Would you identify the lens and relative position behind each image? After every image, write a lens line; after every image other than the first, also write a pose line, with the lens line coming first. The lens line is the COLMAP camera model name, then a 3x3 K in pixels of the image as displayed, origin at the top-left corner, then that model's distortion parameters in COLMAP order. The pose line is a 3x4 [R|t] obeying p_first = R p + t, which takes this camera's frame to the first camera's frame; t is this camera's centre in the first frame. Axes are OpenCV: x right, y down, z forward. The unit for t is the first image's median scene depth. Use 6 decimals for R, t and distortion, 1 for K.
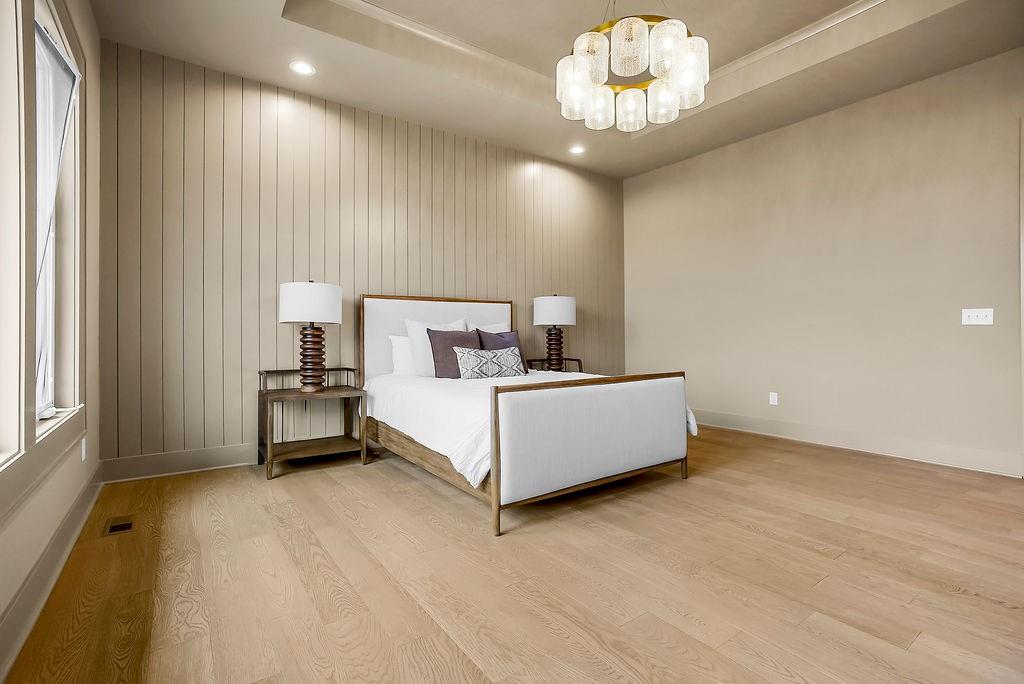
lens RADIAL K [[475.1, 0, 512.6], [0, 475.1, 337.2], [0, 0, 1]] dist [-0.025788, 0.007342]
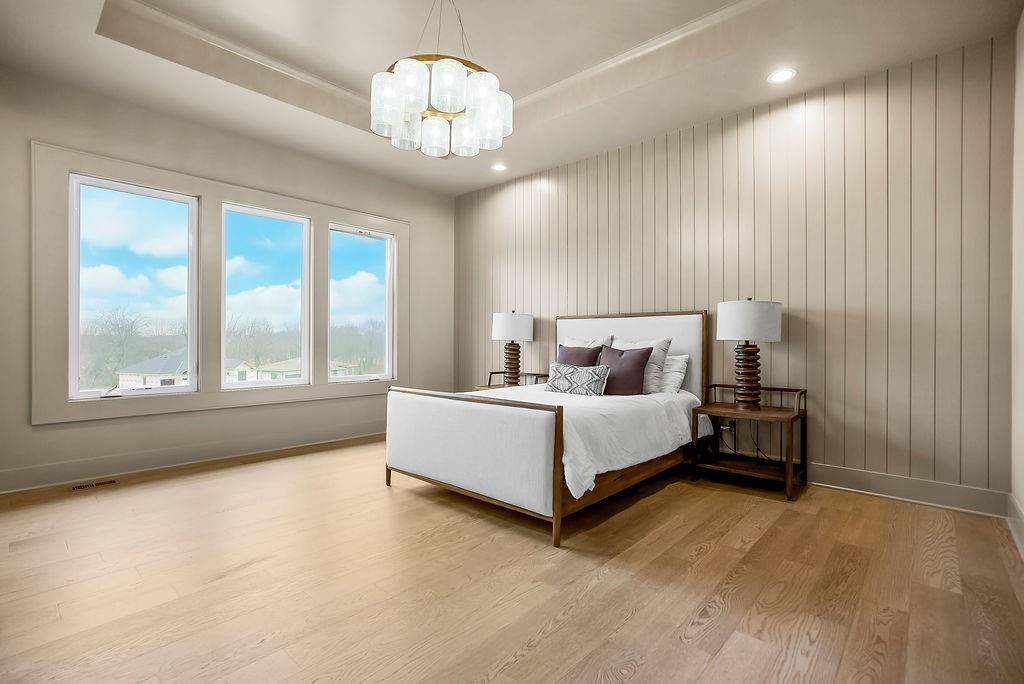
lens RADIAL K [[475.1, 0, 511.1], [0, 475.1, 344.2], [0, 0, 1]] dist [-0.025788, 0.007342]
pose [[0.208258, -0.004048, -0.978066, 0.931525], [-0.019067, 0.999785, -0.008198, -0.008213], [0.977888, 0.020356, 0.208136, 0.666617]]
